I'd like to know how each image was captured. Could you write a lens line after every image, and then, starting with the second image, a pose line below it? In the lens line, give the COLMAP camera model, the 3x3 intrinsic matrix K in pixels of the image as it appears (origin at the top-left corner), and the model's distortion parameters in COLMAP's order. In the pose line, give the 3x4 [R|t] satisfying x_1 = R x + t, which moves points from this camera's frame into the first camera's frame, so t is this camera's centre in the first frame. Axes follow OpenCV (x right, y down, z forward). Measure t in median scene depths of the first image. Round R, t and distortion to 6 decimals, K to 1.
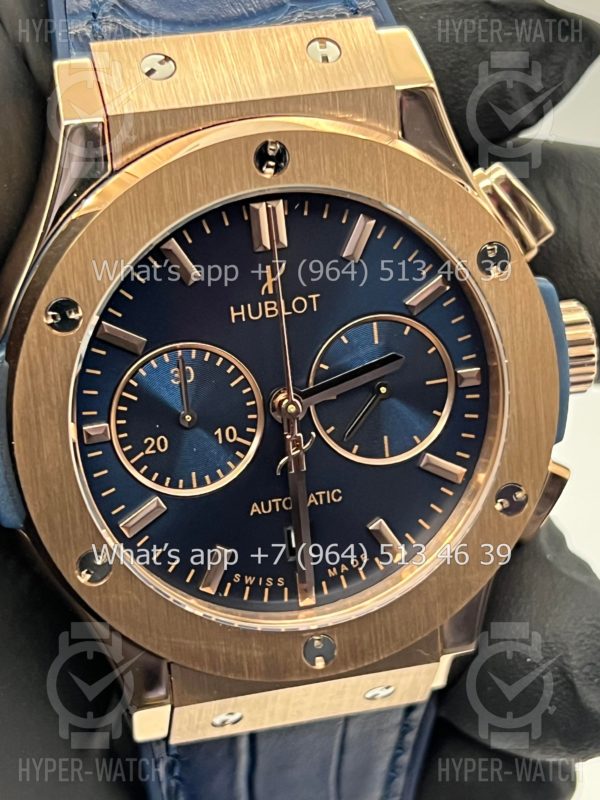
lens RADIAL K [[1899.7, 0, 300.0], [0, 1899.7, 400.0], [0, 0, 1]] dist [0.210350, -0.520413]
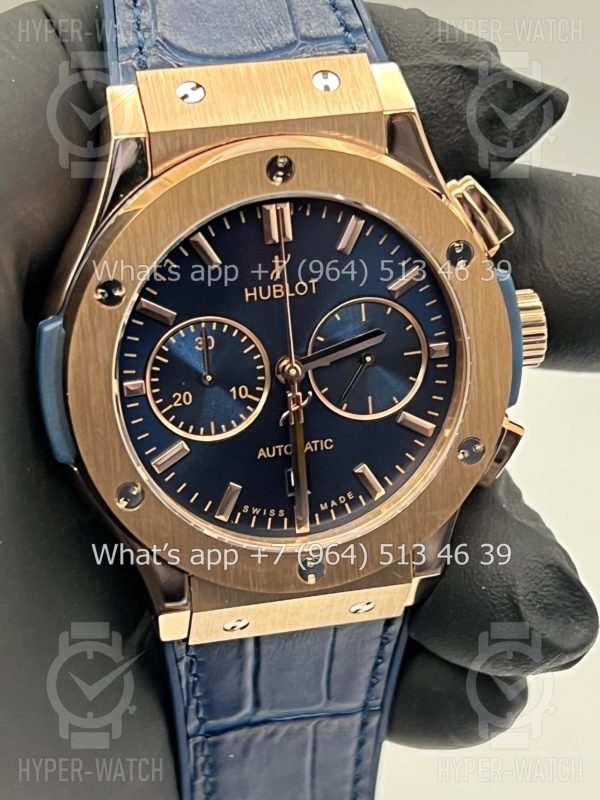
lens RADIAL K [[1899.7, 0, 300.0], [0, 1899.7, 400.0], [0, 0, 1]] dist [0.210350, -0.520413]
pose [[0.999538, 0.023823, -0.018883, 0.023714], [-0.023537, 0.999607, 0.015206, 0.003643], [0.019238, -0.014755, 0.999706, -0.229667]]
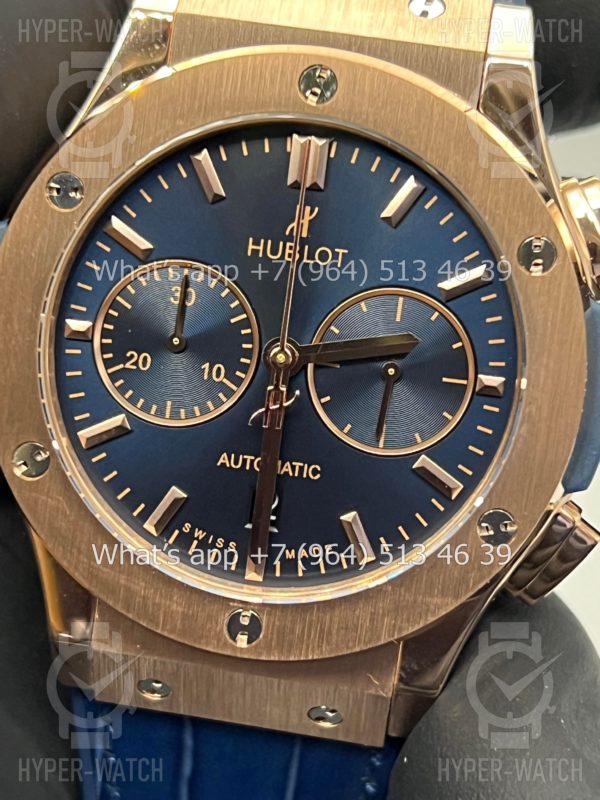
lens RADIAL K [[1899.7, 0, 300.0], [0, 1899.7, 400.0], [0, 0, 1]] dist [0.210350, -0.520413]
pose [[0.925326, 0.244986, -0.289404, 0.273557], [-0.282454, 0.954560, -0.095050, 0.107946], [0.252968, 0.169695, 0.952476, 0.124319]]
